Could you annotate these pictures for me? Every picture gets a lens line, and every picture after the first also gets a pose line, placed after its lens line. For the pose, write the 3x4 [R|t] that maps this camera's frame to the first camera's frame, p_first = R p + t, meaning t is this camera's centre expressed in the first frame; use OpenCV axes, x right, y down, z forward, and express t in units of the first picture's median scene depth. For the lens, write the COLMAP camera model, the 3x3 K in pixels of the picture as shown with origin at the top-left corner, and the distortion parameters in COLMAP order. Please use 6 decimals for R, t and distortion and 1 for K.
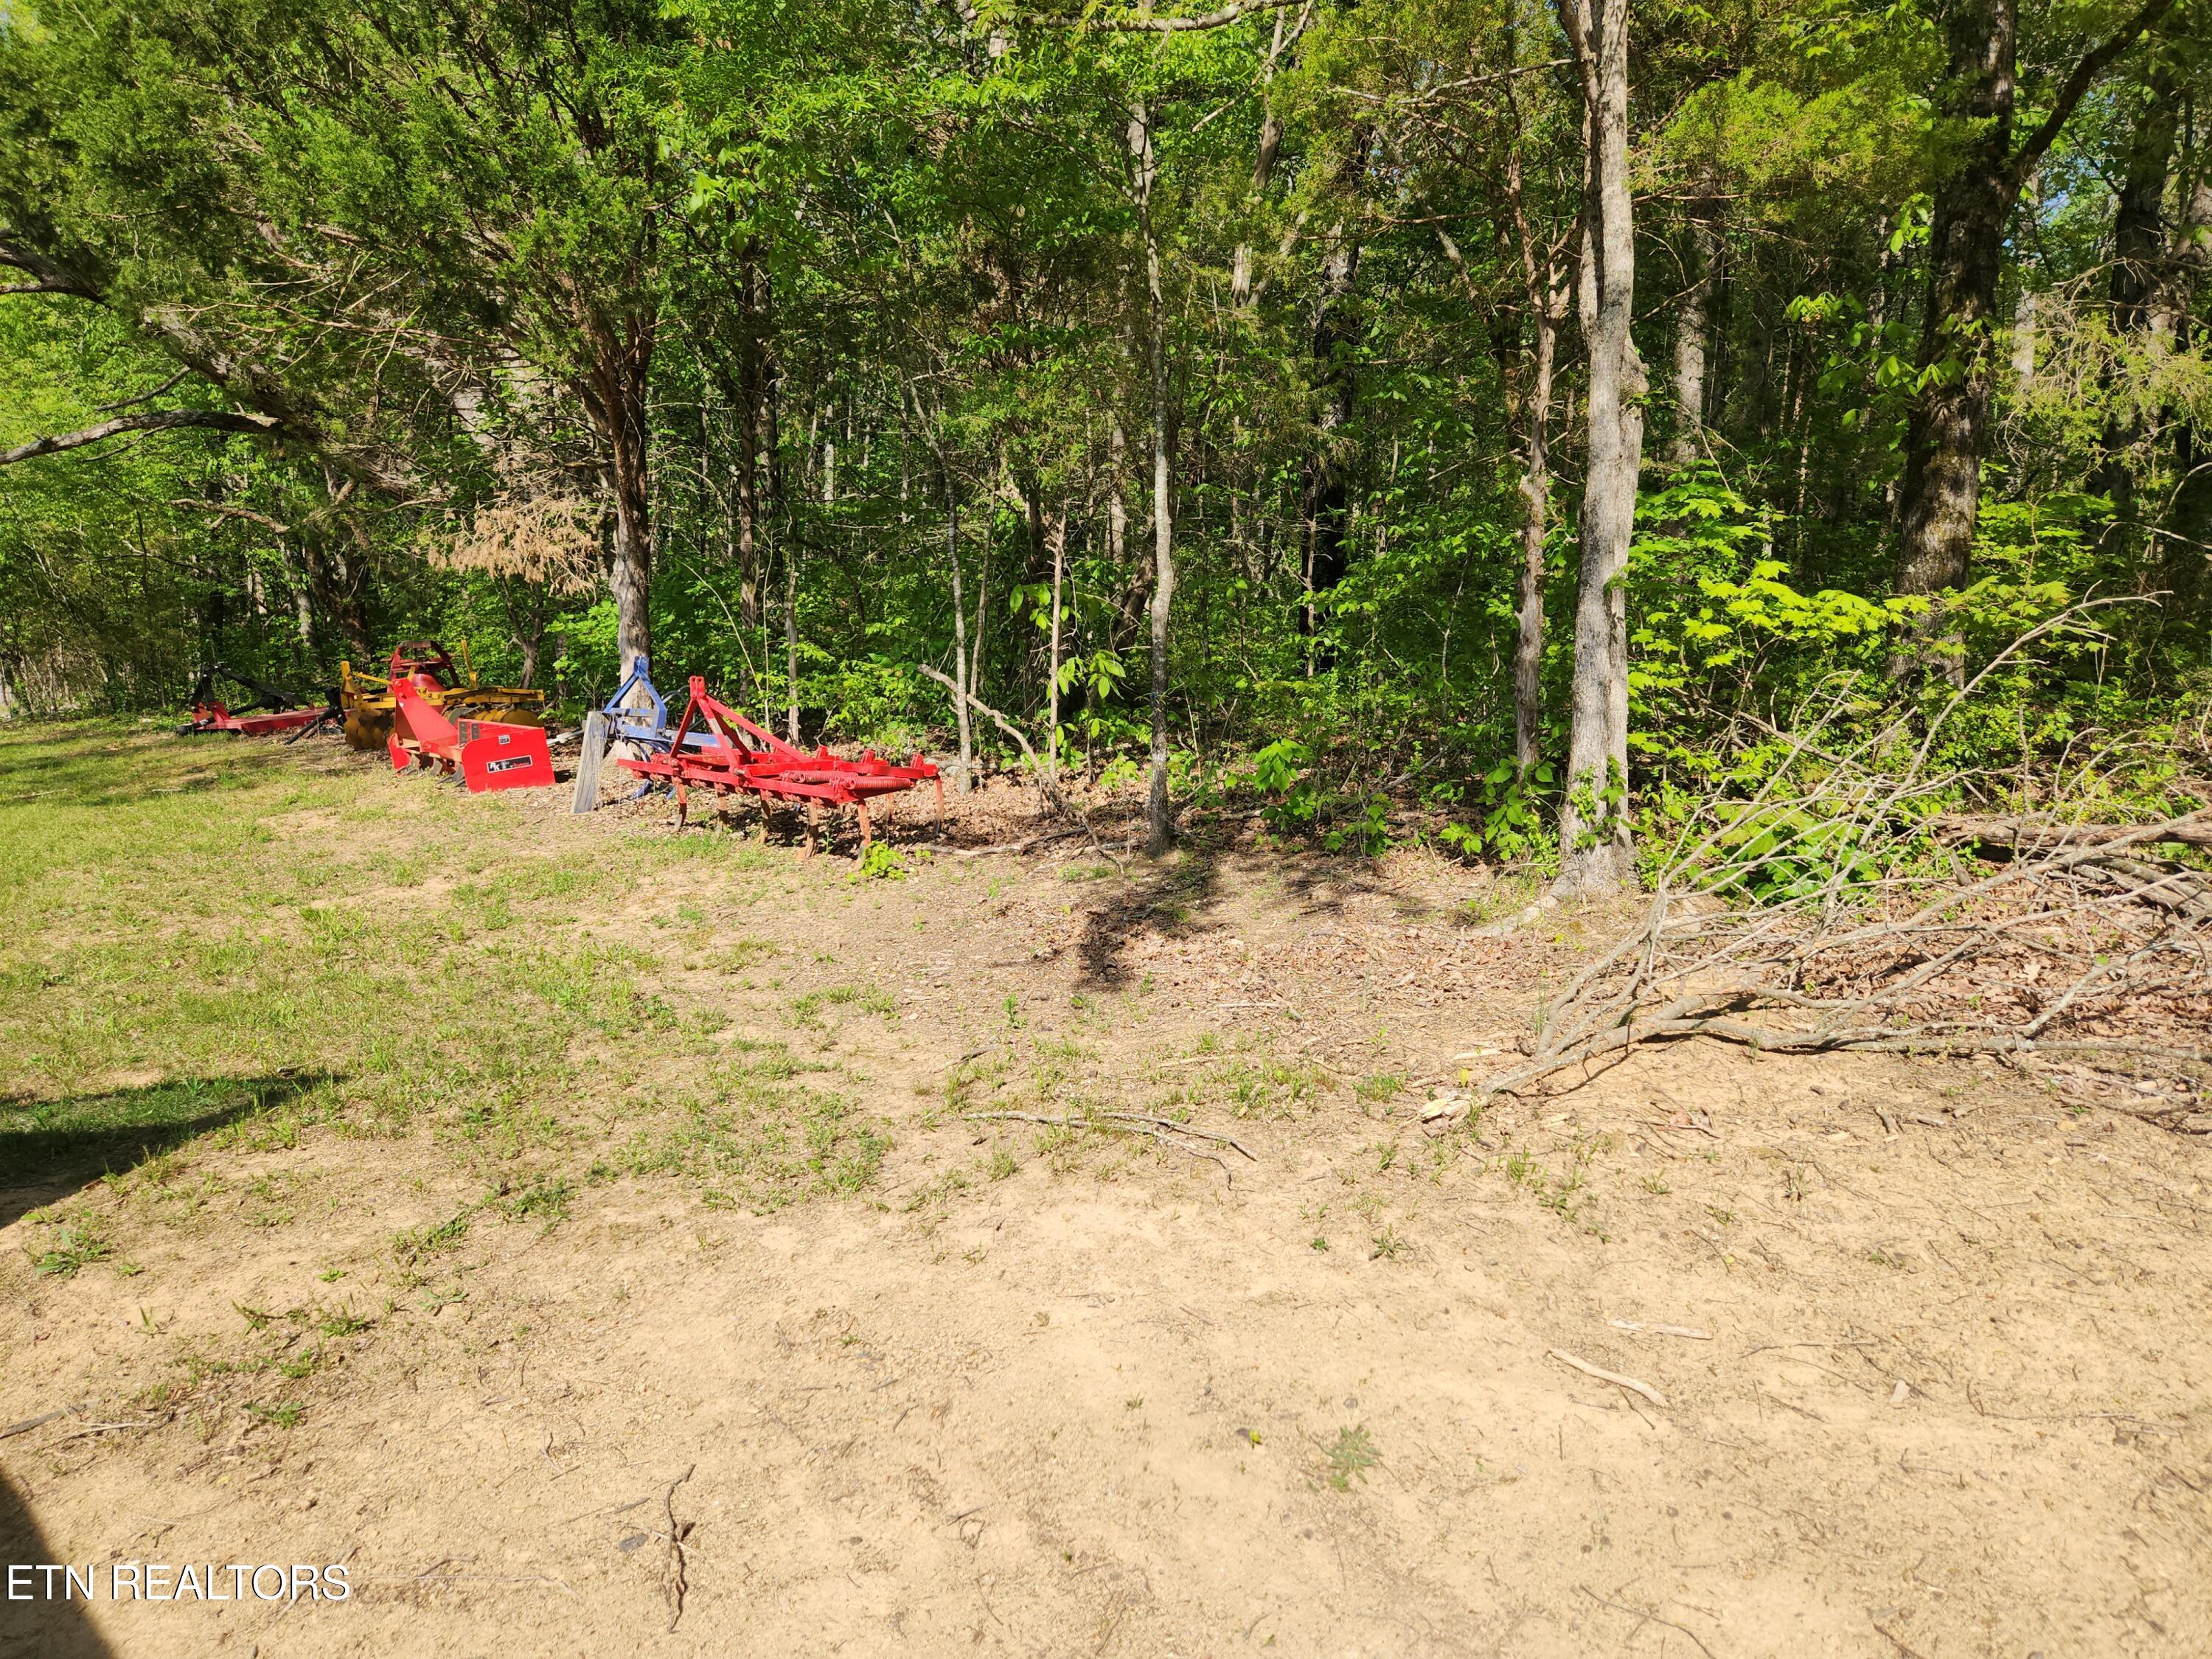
lens RADIAL K [[1494.8, 0, 1095.8], [0, 1494.8, 793.7], [0, 0, 1]] dist [0.088626, -0.084087]
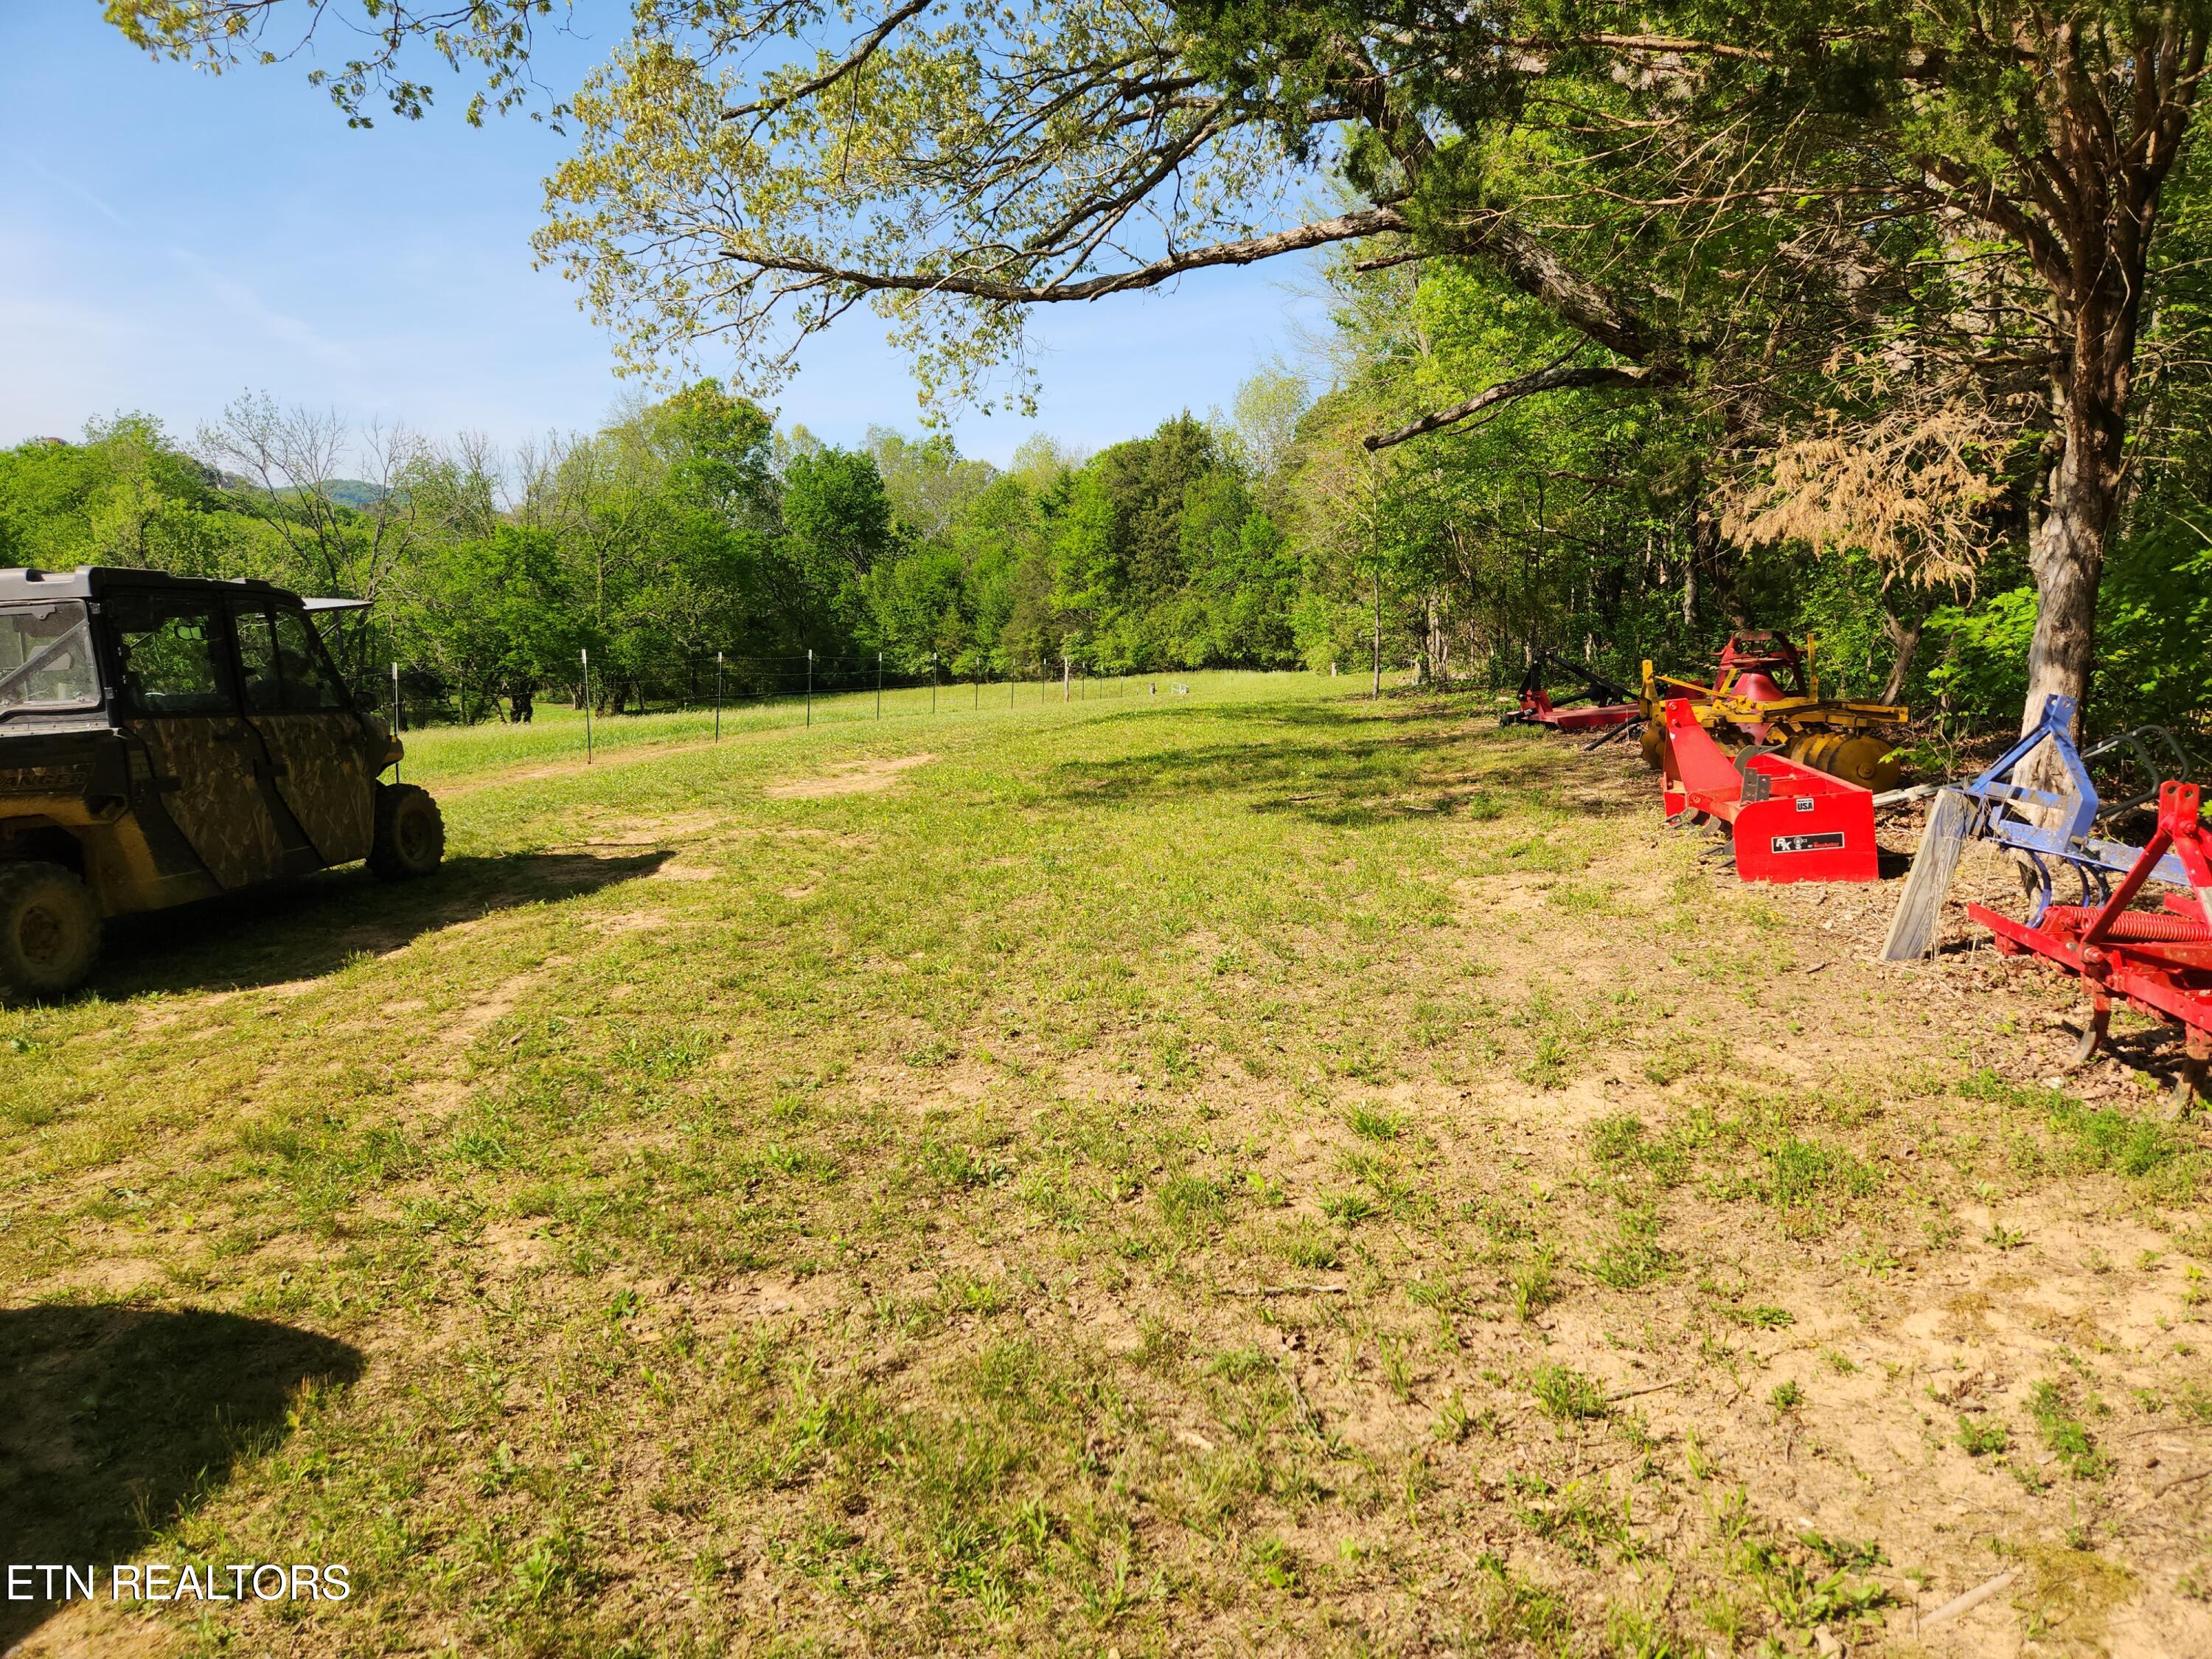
lens RADIAL K [[1452.0, 0, 1105.5], [0, 1452.0, 855.3], [0, 0, 1]] dist [0.082061, -0.075552]
pose [[0.639399, 0.141763, -0.755693, -0.092551], [-0.087986, 0.989890, 0.111251, -0.054257], [0.763824, -0.004644, 0.645407, 0.331885]]
